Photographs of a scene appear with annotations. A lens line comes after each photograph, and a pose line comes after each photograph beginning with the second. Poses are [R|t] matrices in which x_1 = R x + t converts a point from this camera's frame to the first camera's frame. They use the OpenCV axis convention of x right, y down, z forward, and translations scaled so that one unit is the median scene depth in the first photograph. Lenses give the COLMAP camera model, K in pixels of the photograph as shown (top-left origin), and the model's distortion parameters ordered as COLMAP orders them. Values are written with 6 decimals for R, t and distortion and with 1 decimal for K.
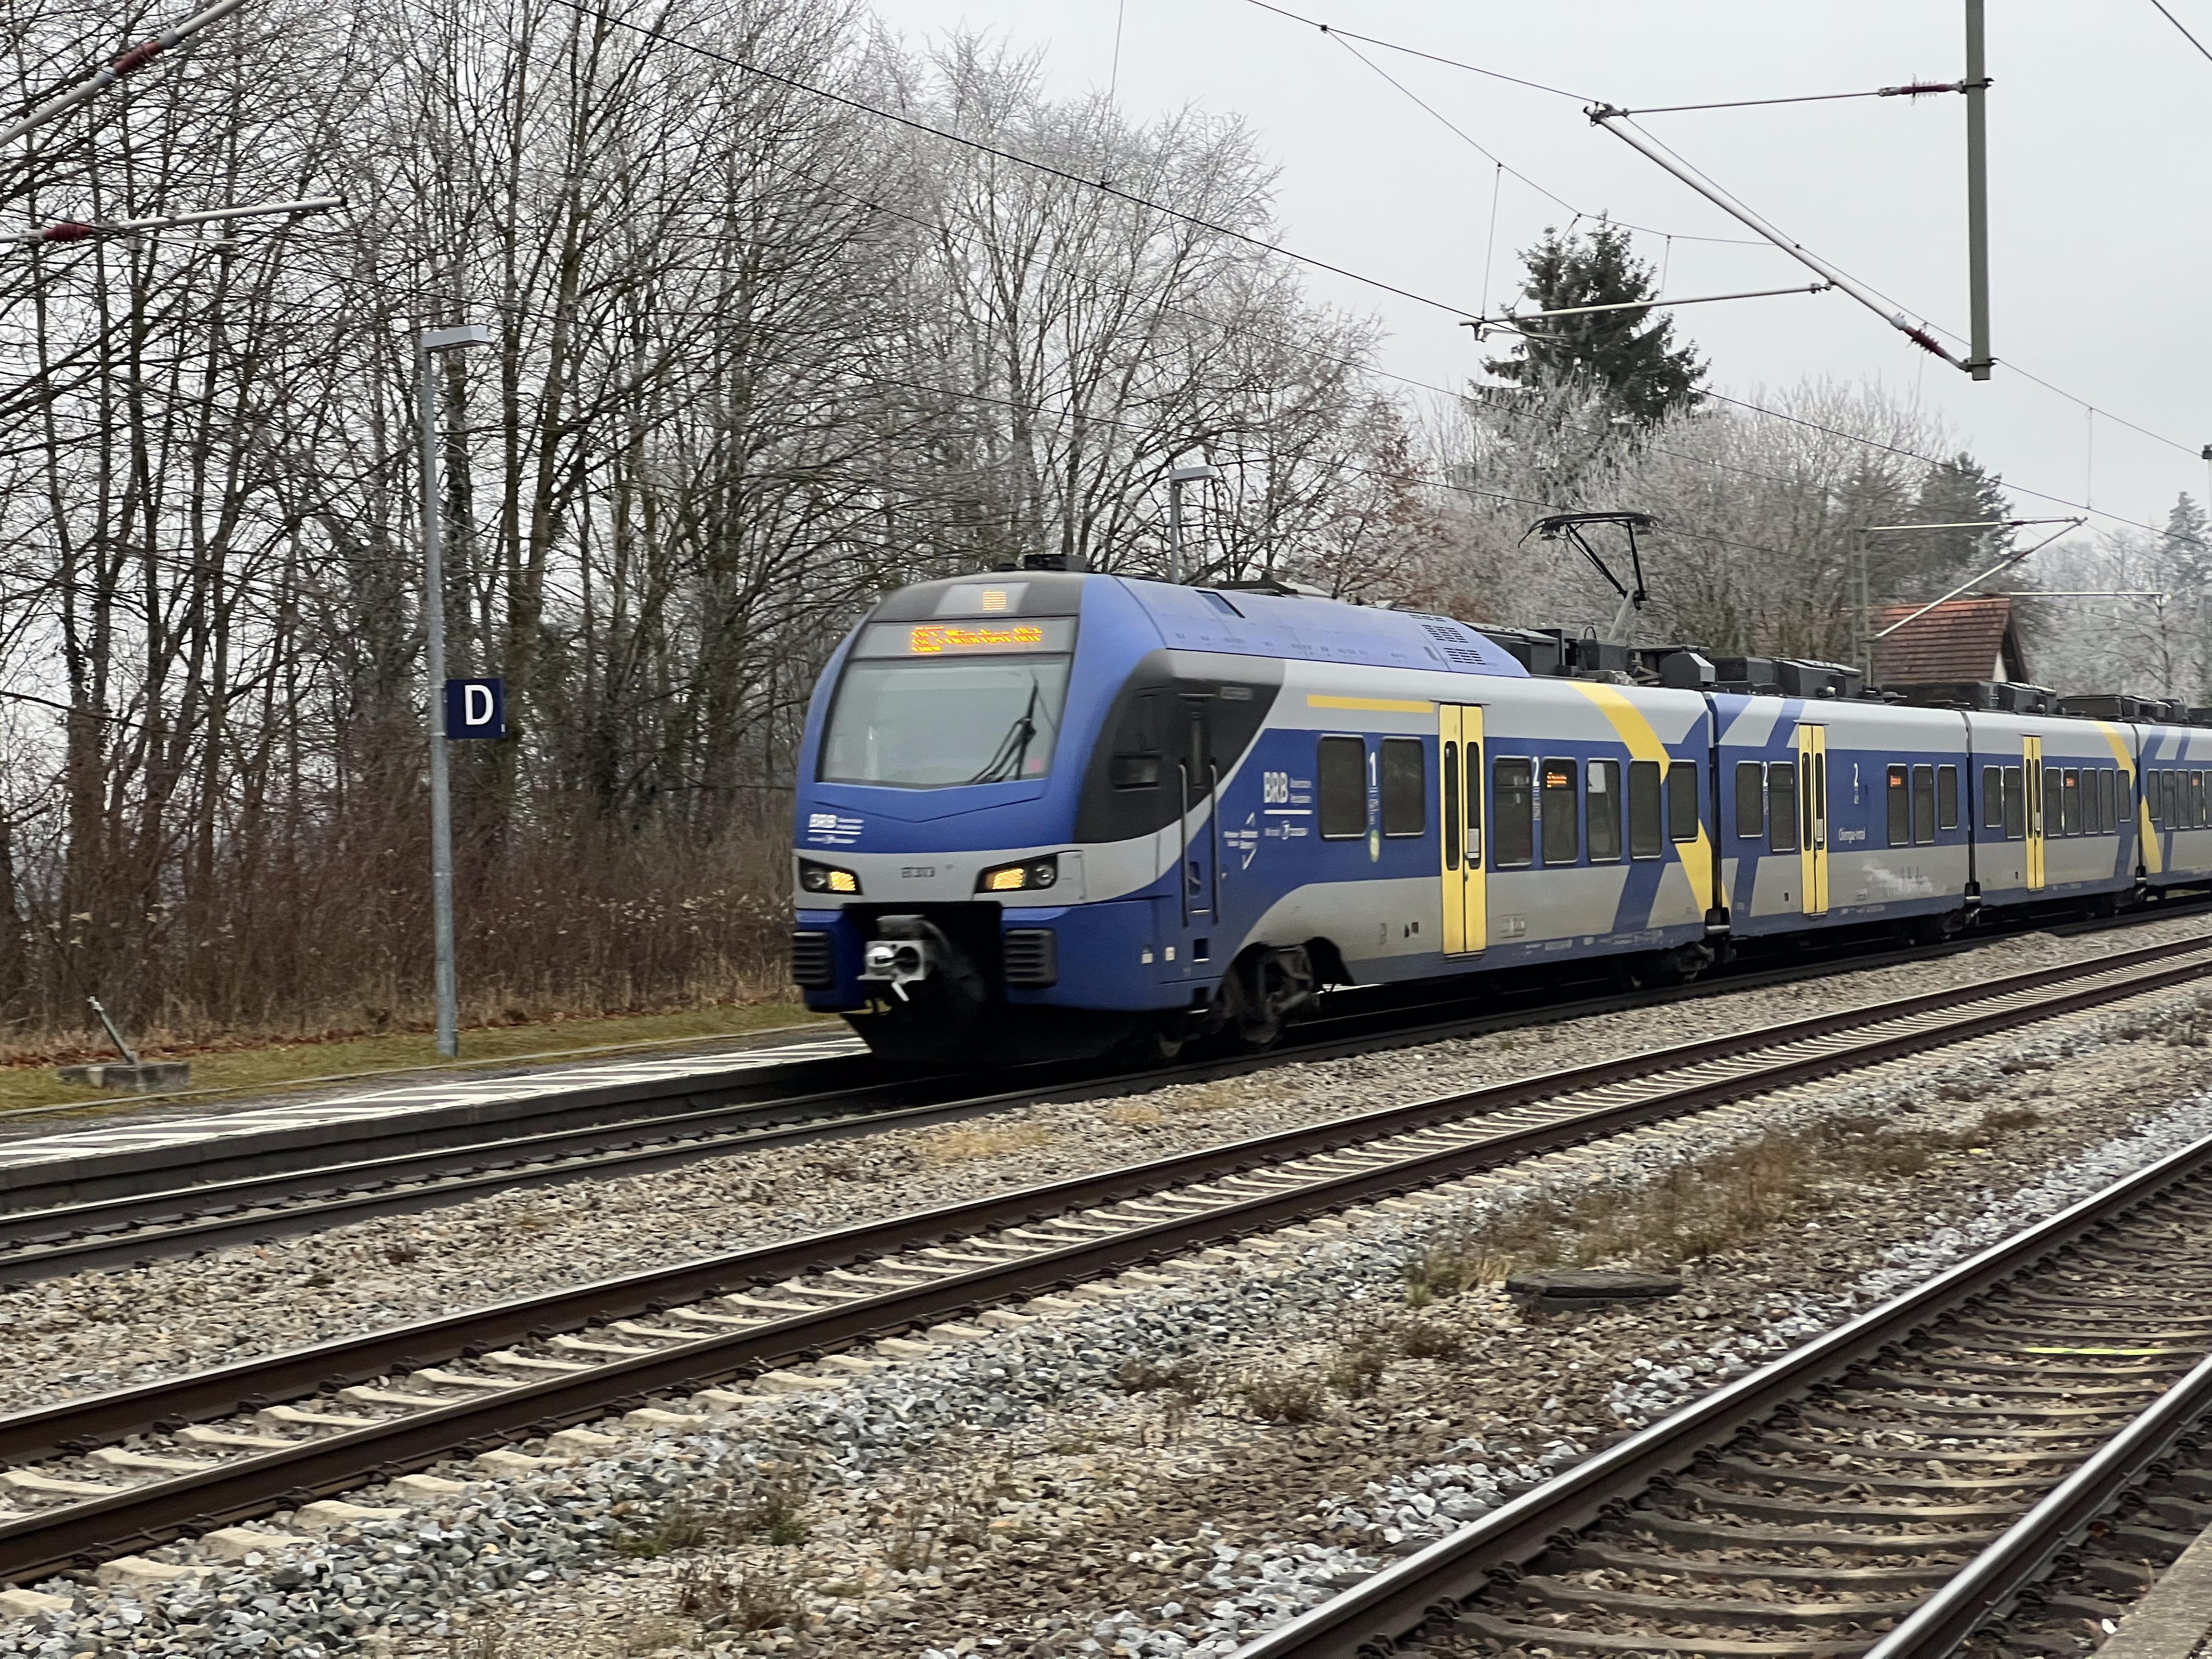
lens RADIAL K [[4938.0, 0, 1096.9], [0, 4938.0, 807.6], [0, 0, 1]] dist [0.083724, 2.447525]
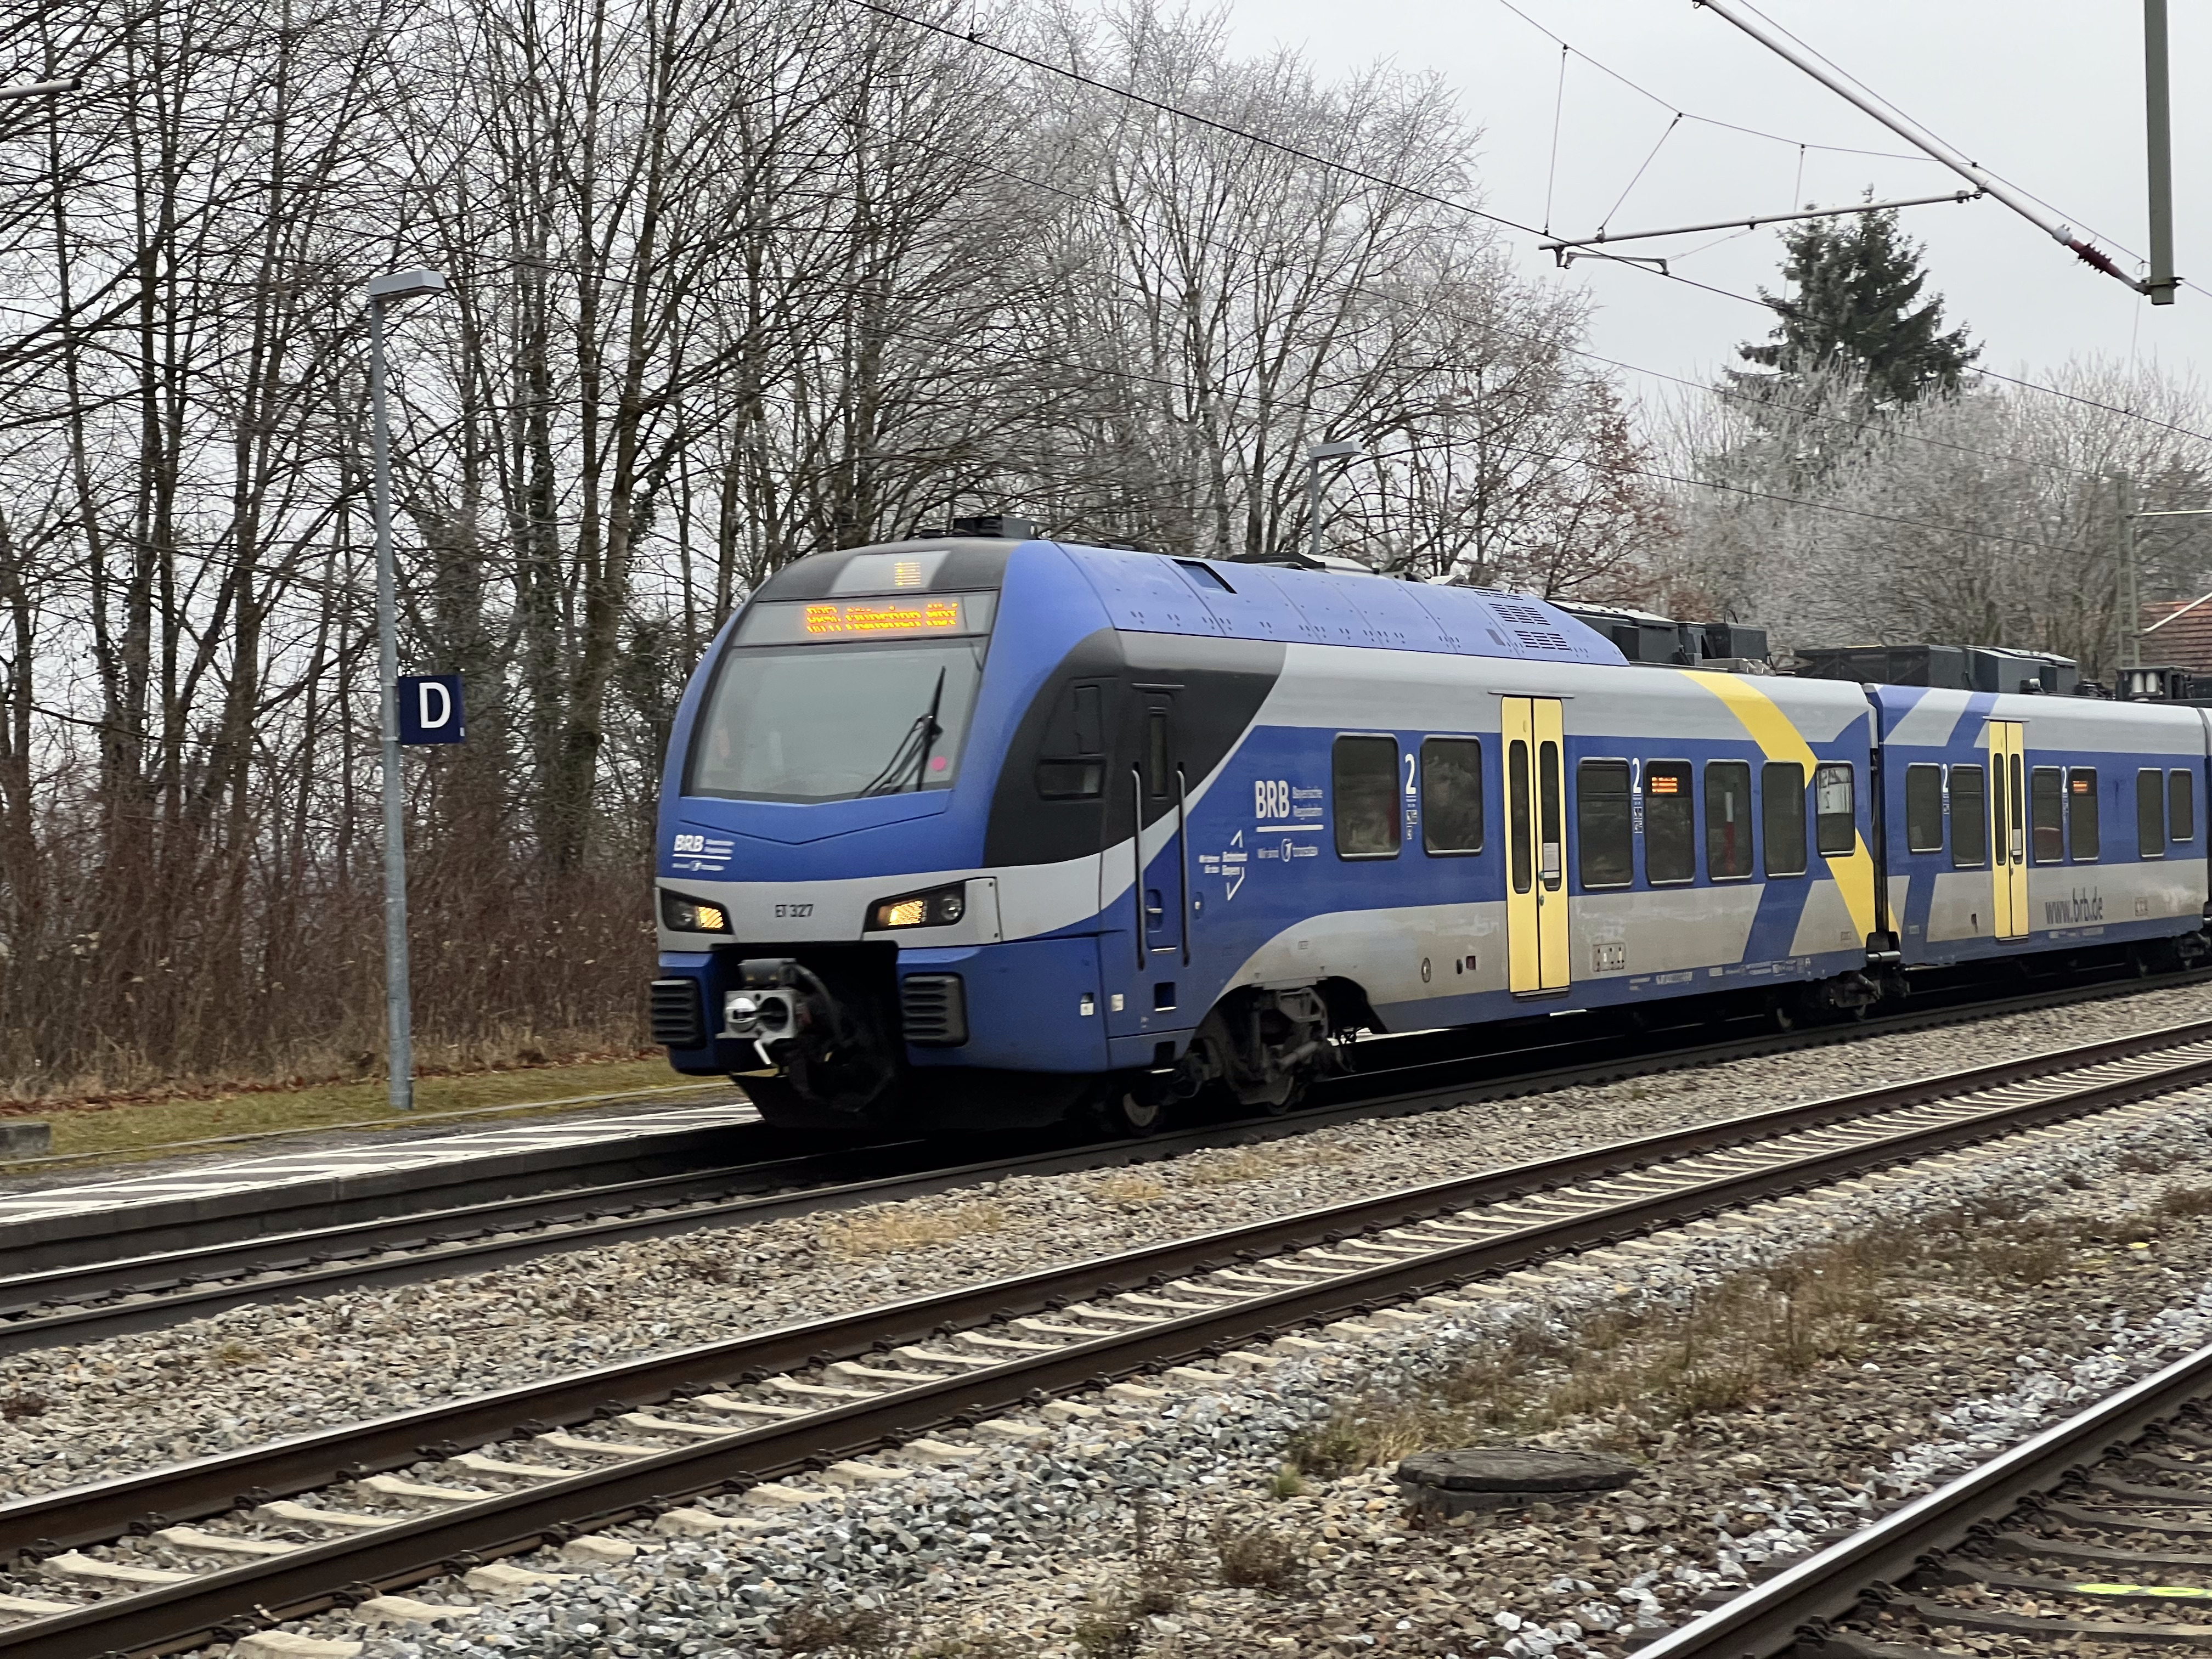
lens RADIAL K [[4960.4, 0, 1043.6], [0, 4960.4, 809.7], [0, 0, 1]] dist [0.318725, -1.301801]
pose [[0.997594, -0.002935, -0.069269, 0.050338], [0.002828, 0.999995, -0.001647, -0.000897], [0.069274, 0.001448, 0.997597, 0.153381]]
